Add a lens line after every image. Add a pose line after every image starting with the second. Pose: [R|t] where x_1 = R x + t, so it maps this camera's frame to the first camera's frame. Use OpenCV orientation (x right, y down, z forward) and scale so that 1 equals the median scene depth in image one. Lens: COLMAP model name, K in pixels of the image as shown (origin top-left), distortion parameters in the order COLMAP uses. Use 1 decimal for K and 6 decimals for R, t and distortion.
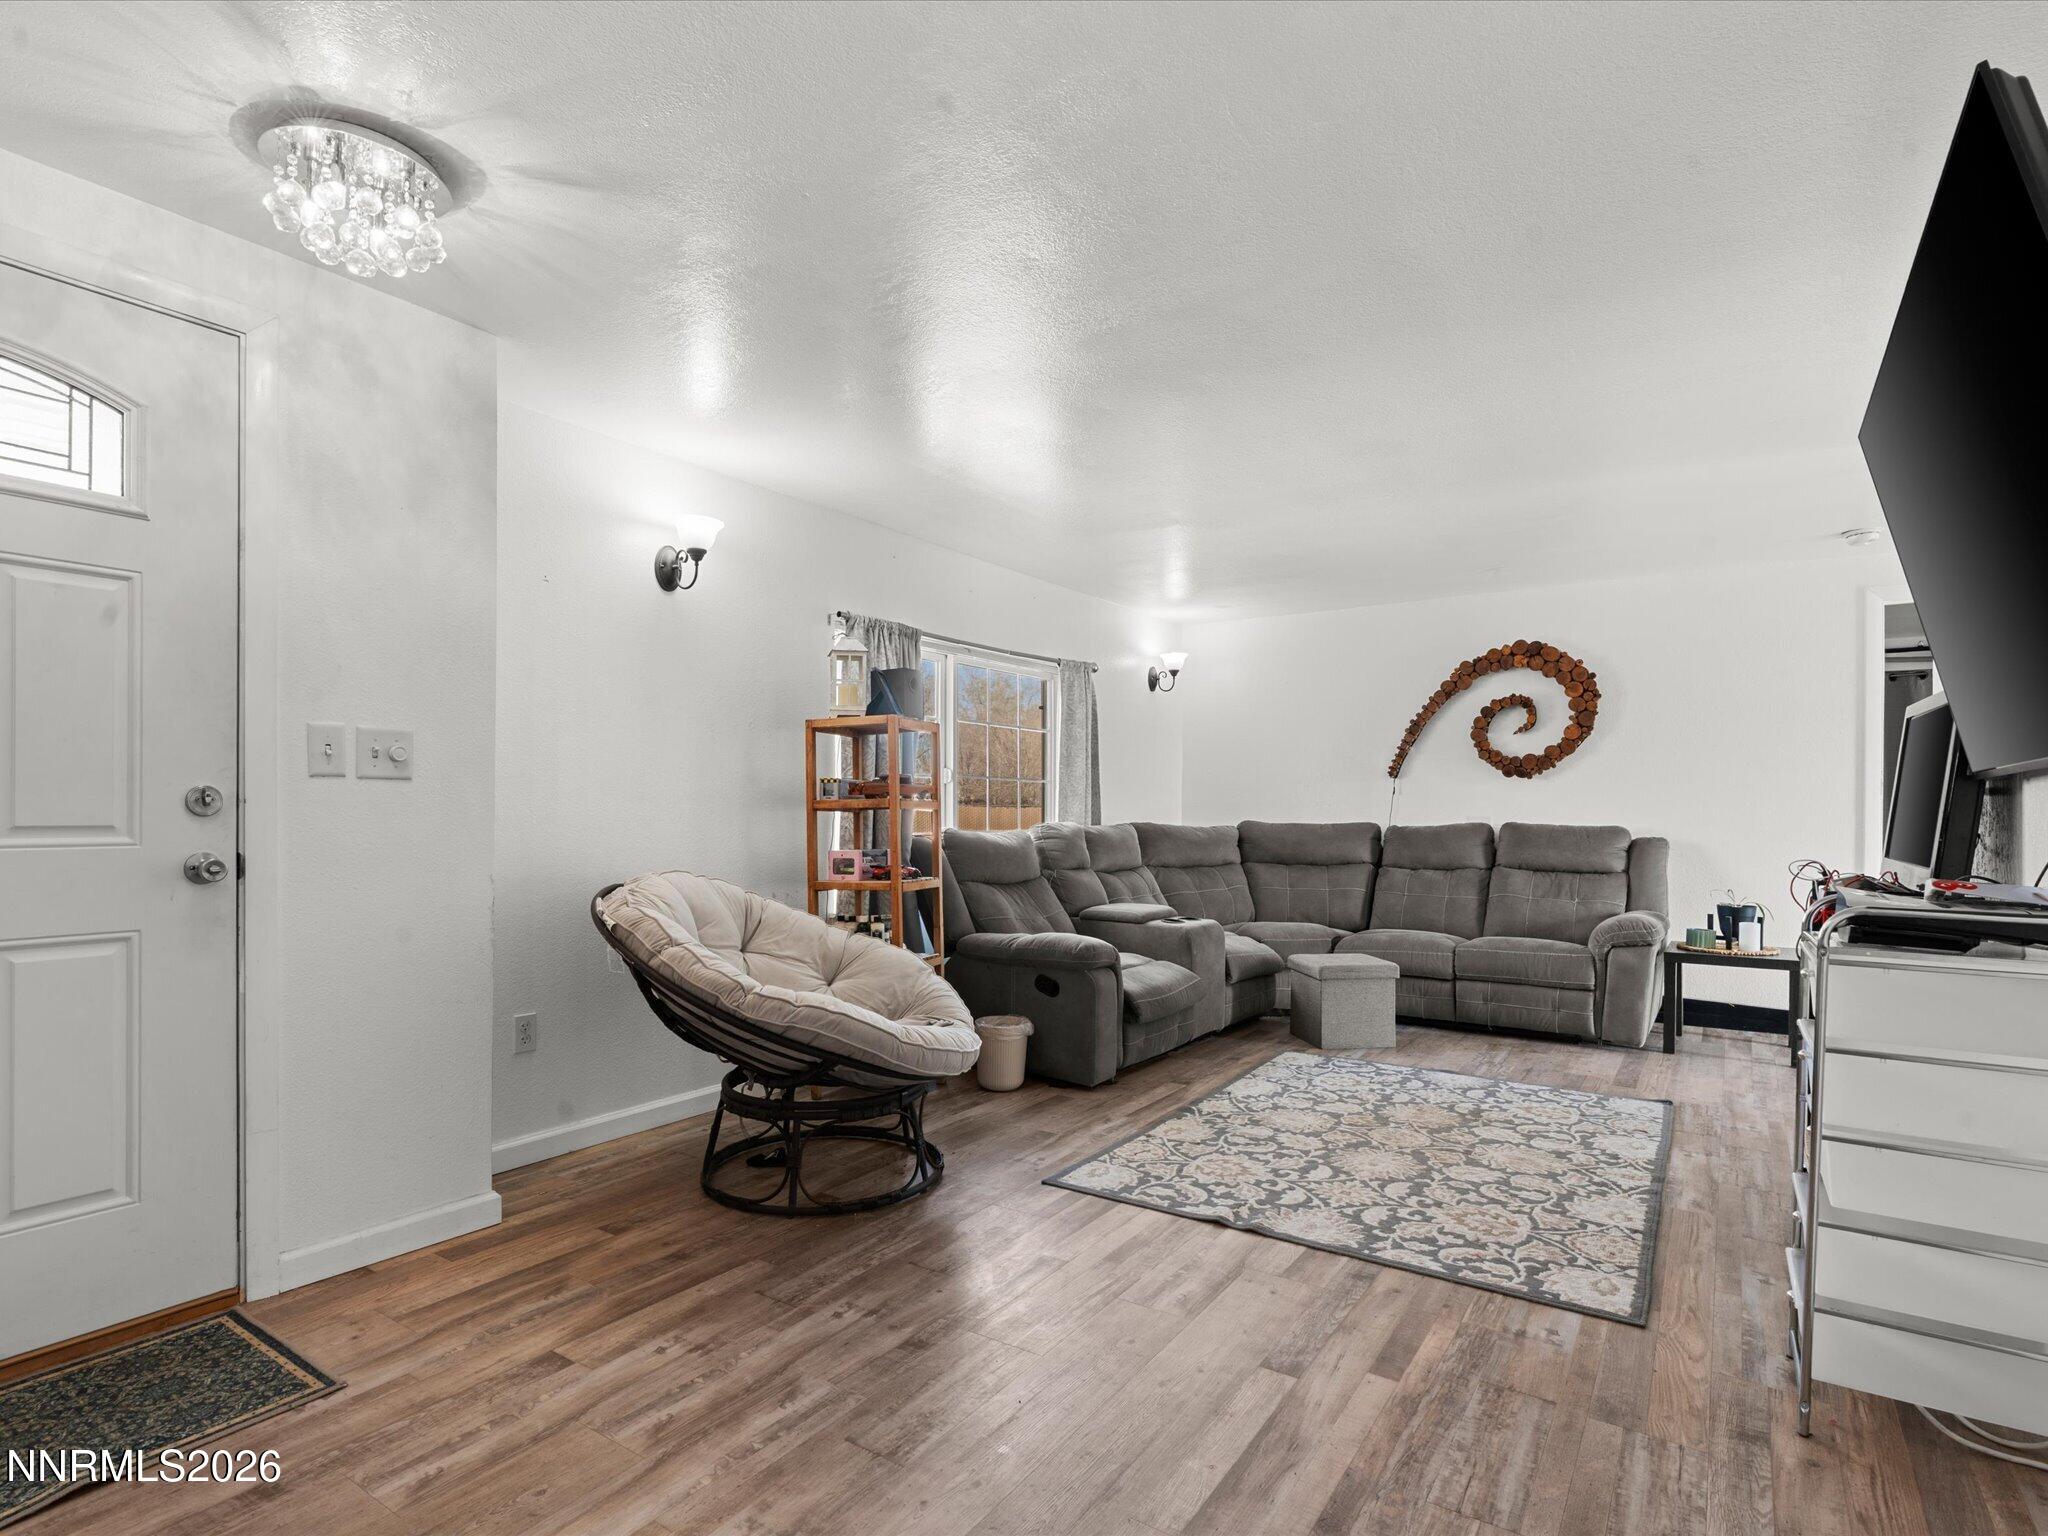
lens RADIAL K [[1033.5, 0, 1024.0], [0, 1033.5, 768.0], [0, 0, 1]] dist [-0.002626, -0.000519]
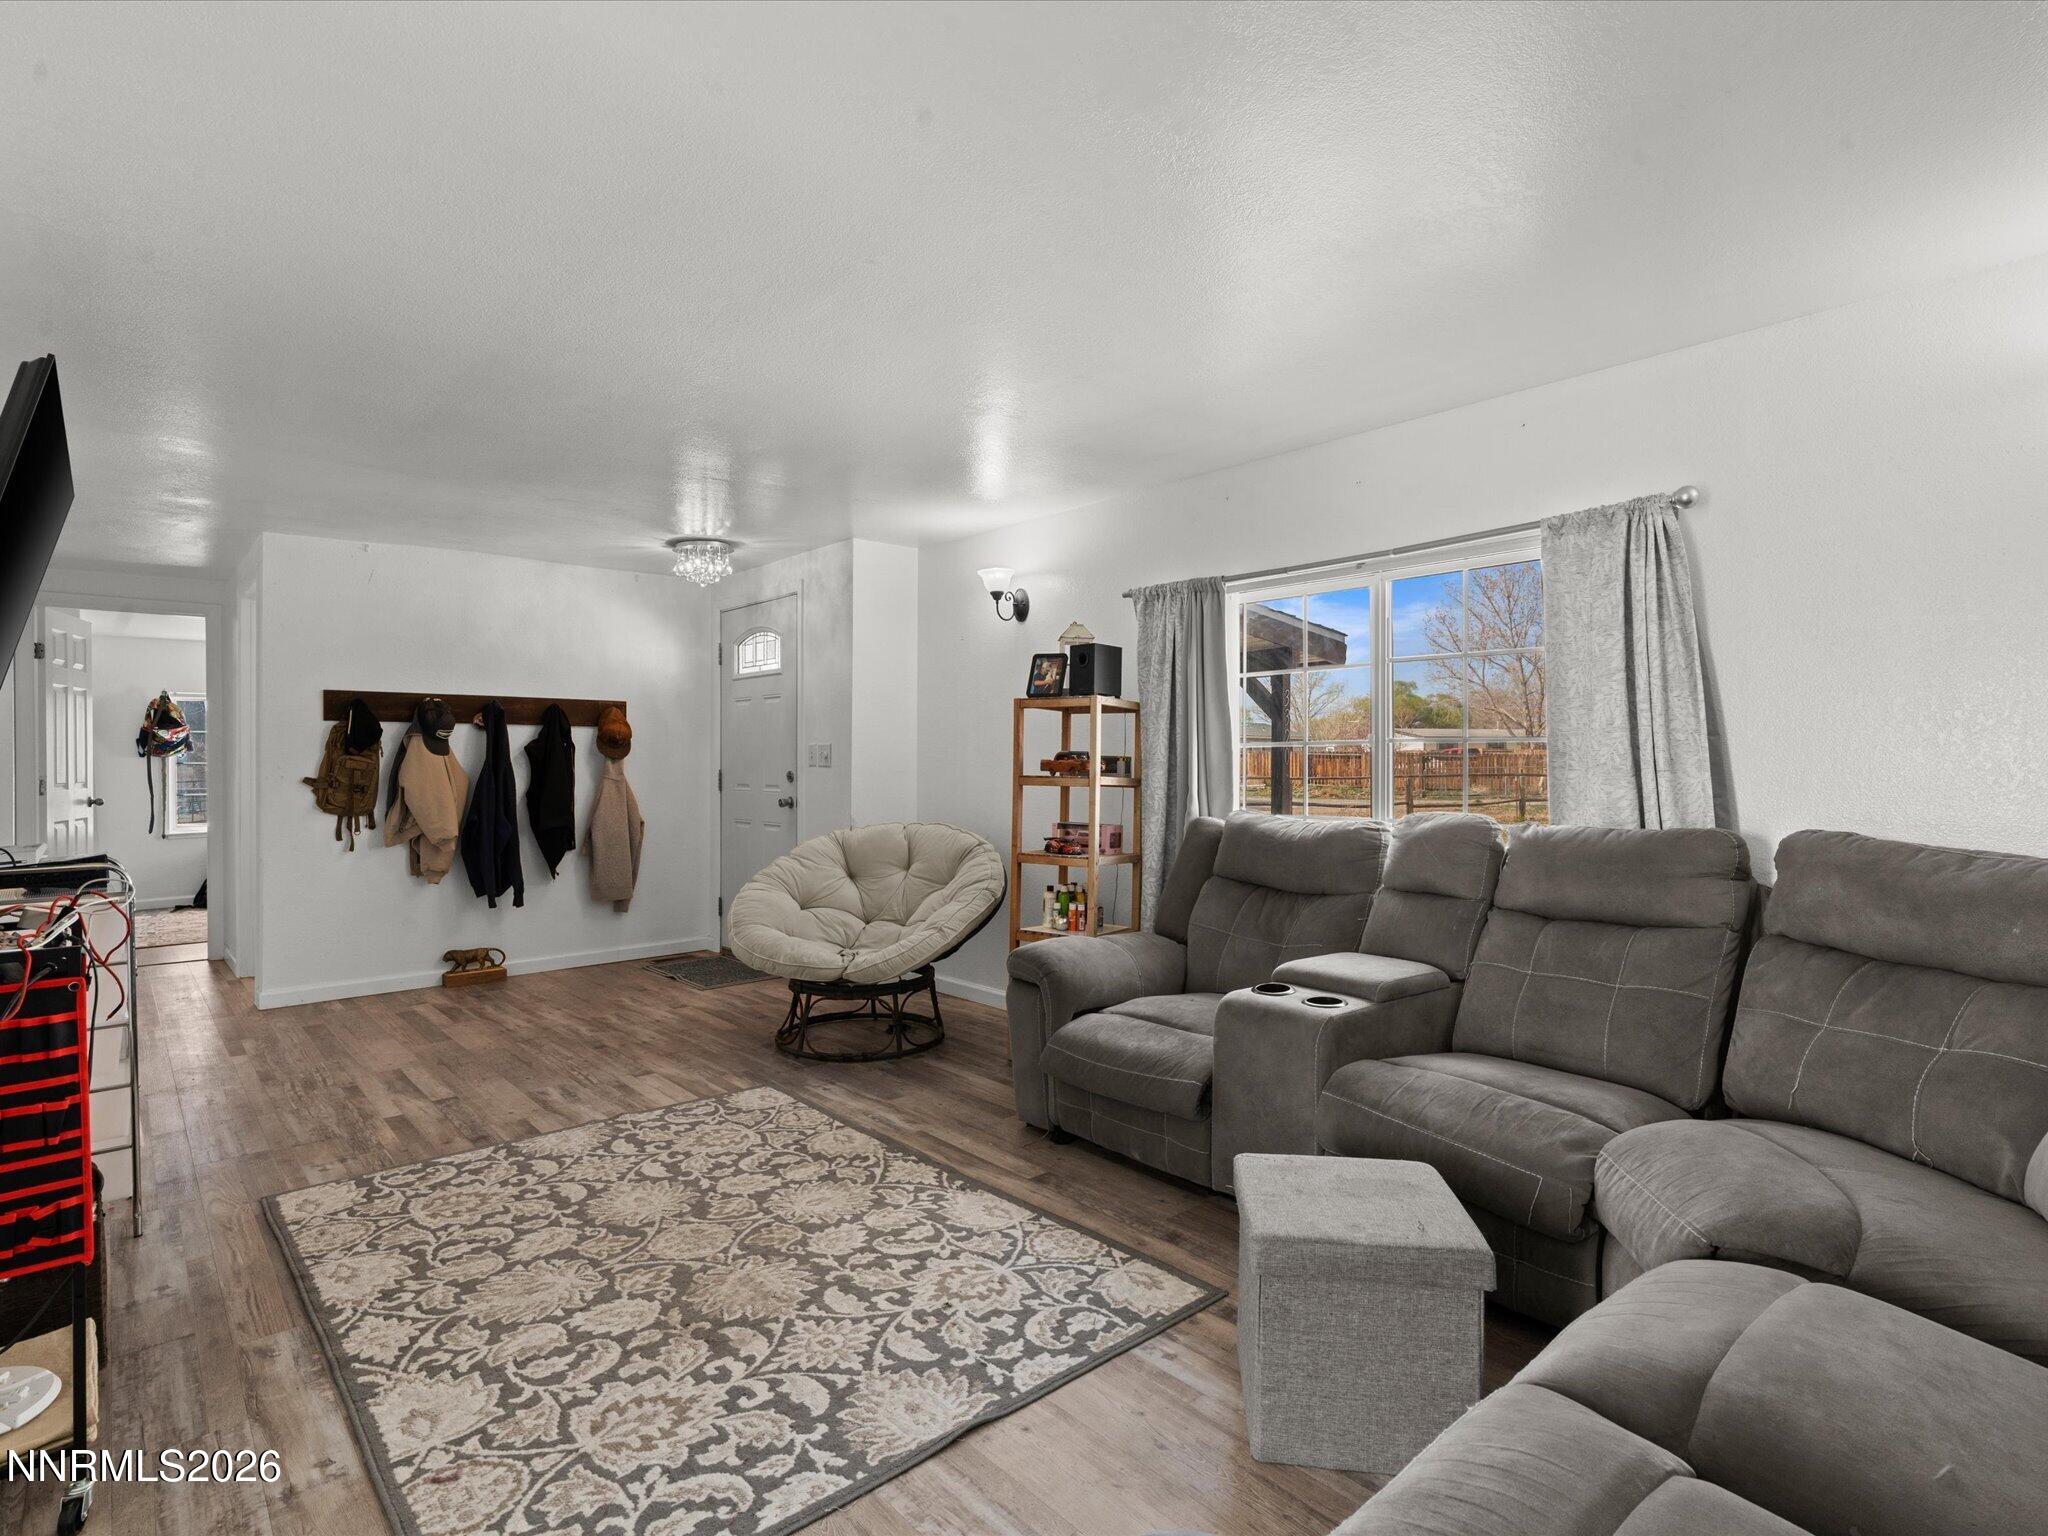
lens RADIAL K [[1033.5, 0, 1024.0], [0, 1033.5, 768.0], [0, 0, 1]] dist [-0.002626, -0.000519]
pose [[-0.241049, 0.000007, -0.970513, 1.100578], [0.039216, 0.999183, -0.009733, 0.041535], [0.969720, -0.040405, -0.240852, 1.532462]]
